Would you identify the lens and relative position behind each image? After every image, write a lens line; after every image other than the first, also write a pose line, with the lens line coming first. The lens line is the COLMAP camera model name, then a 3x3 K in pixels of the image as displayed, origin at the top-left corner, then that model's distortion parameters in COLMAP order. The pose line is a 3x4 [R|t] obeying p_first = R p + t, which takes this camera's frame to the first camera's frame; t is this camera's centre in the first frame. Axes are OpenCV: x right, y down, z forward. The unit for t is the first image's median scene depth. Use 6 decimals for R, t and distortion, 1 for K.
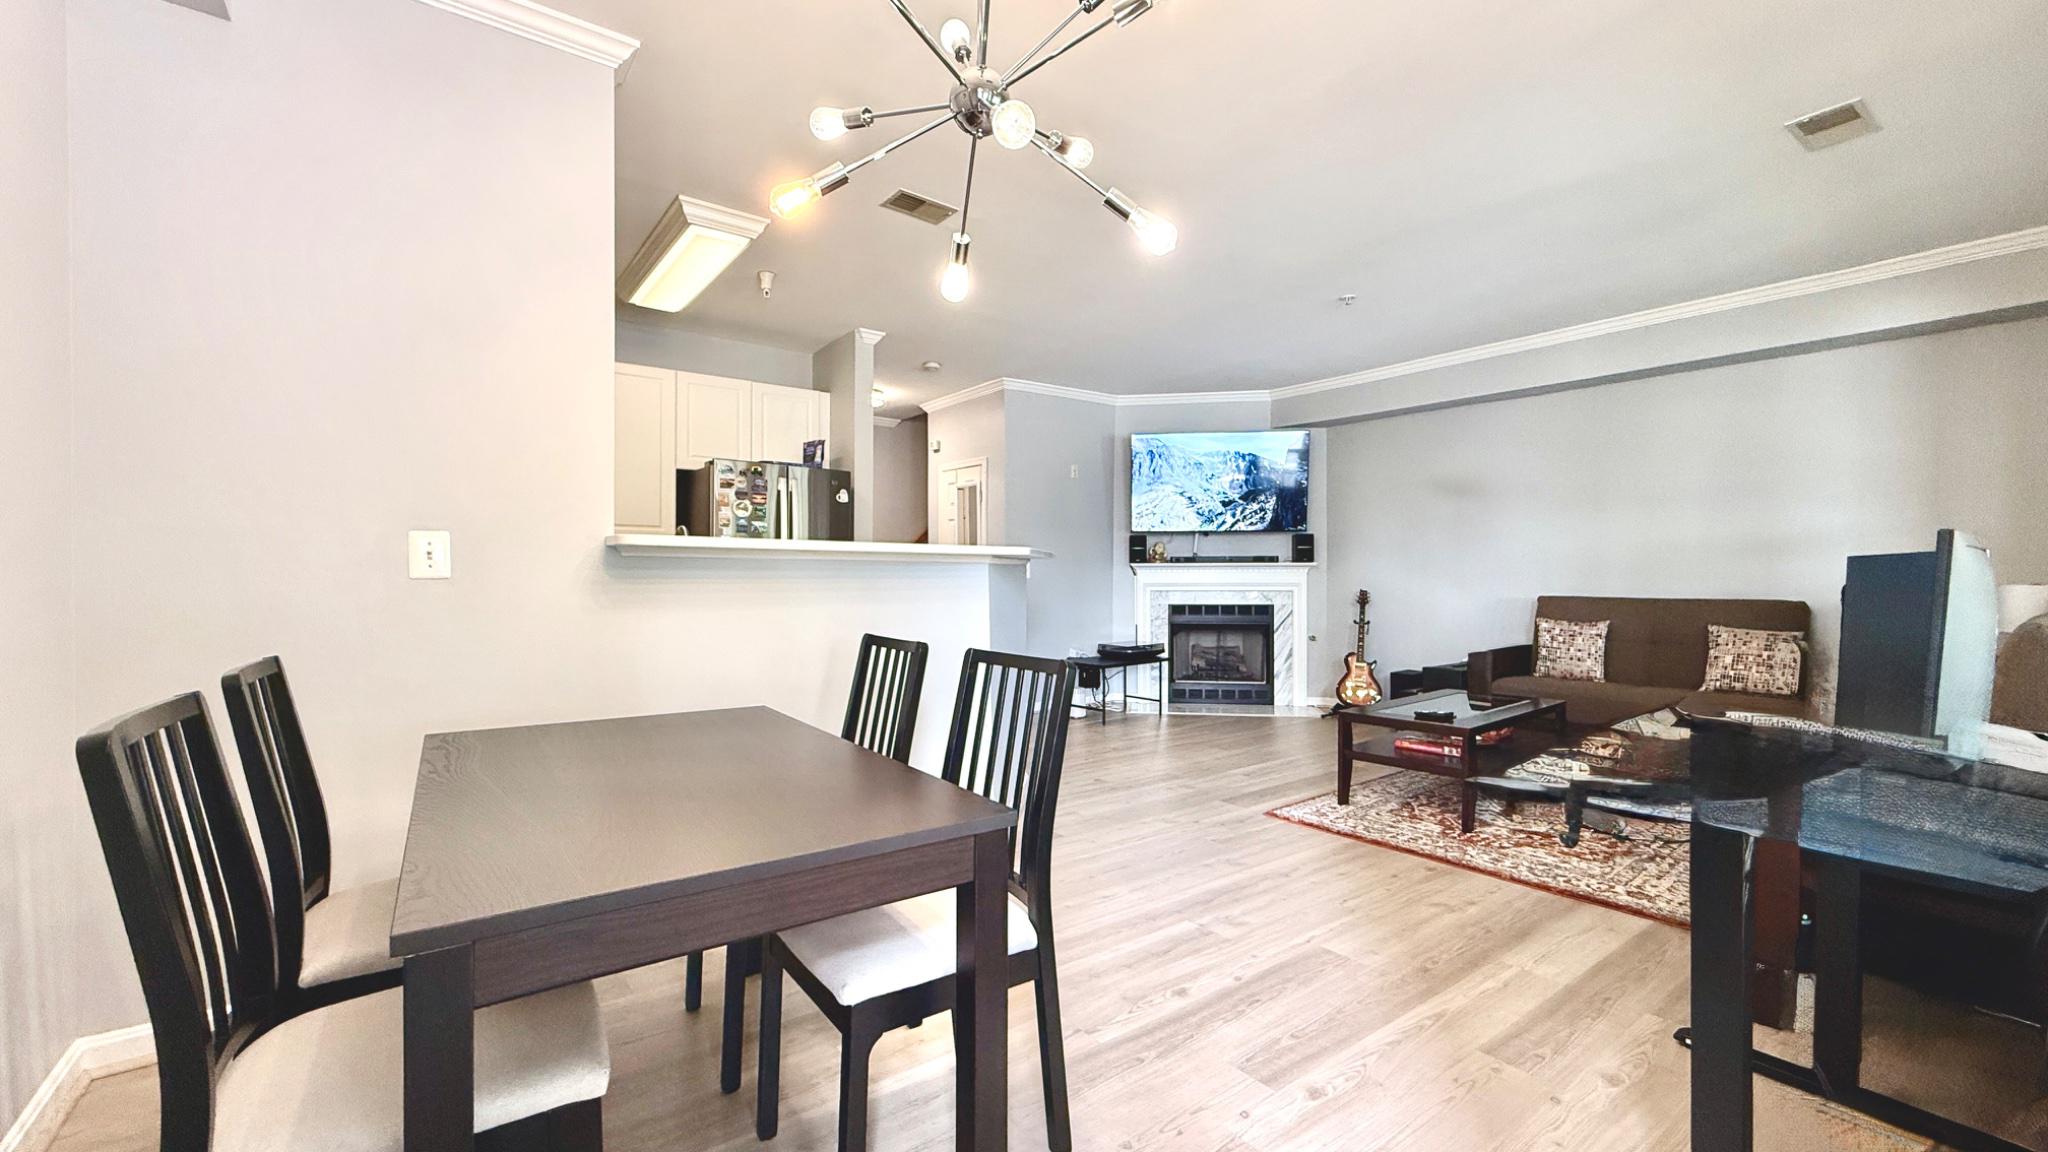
lens RADIAL K [[830.5, 0, 1024.5], [0, 830.5, 576.6], [0, 0, 1]] dist [0.002630, 0.000118]
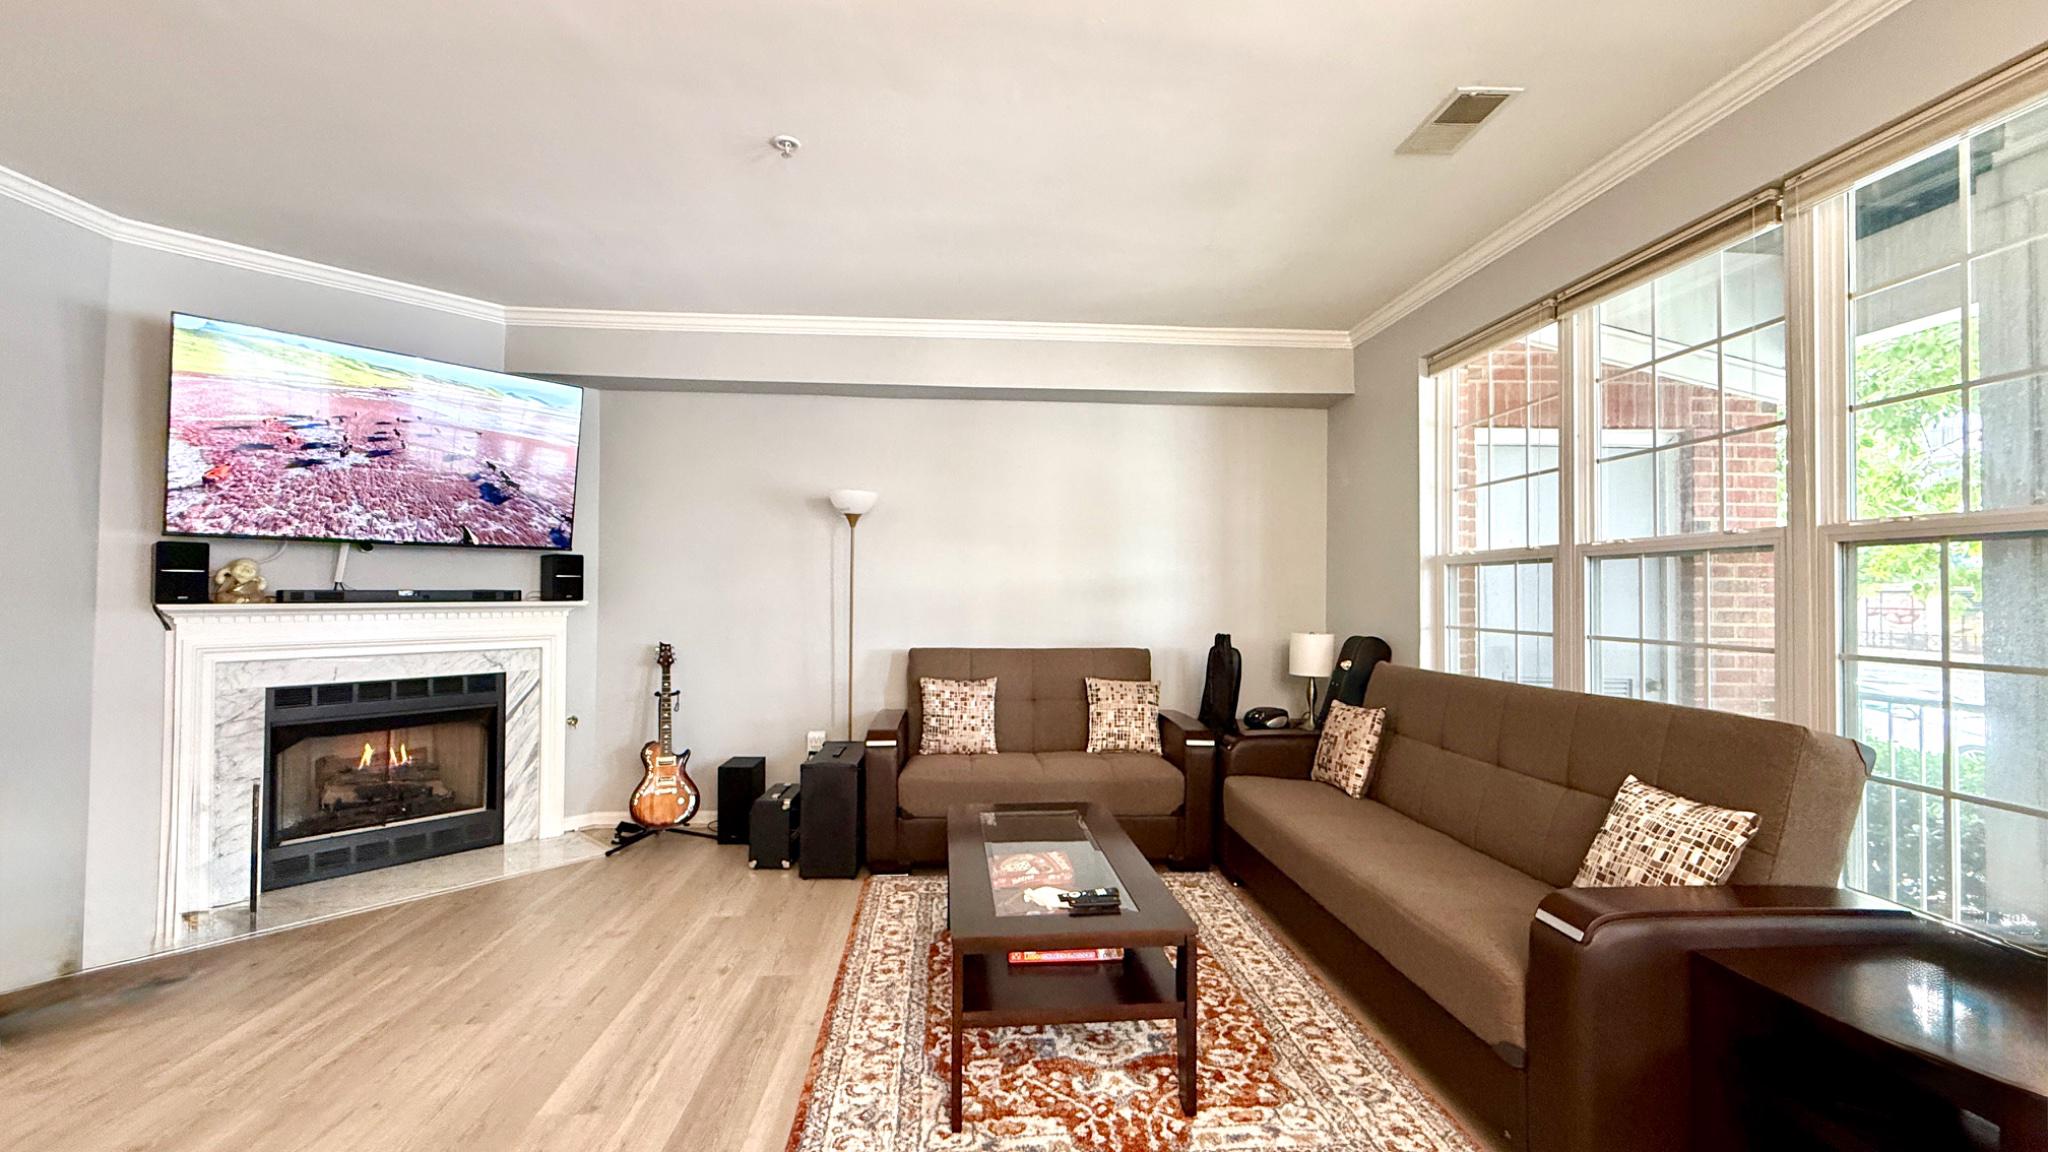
lens RADIAL K [[830.5, 0, 1029.8], [0, 830.5, 578.6], [0, 0, 1]] dist [0.002630, 0.000118]
pose [[0.552889, 0.016451, 0.833092, 0.015625], [-0.004517, 0.999850, -0.016746, -0.025486], [-0.833242, 0.005496, 0.552880, 0.385988]]
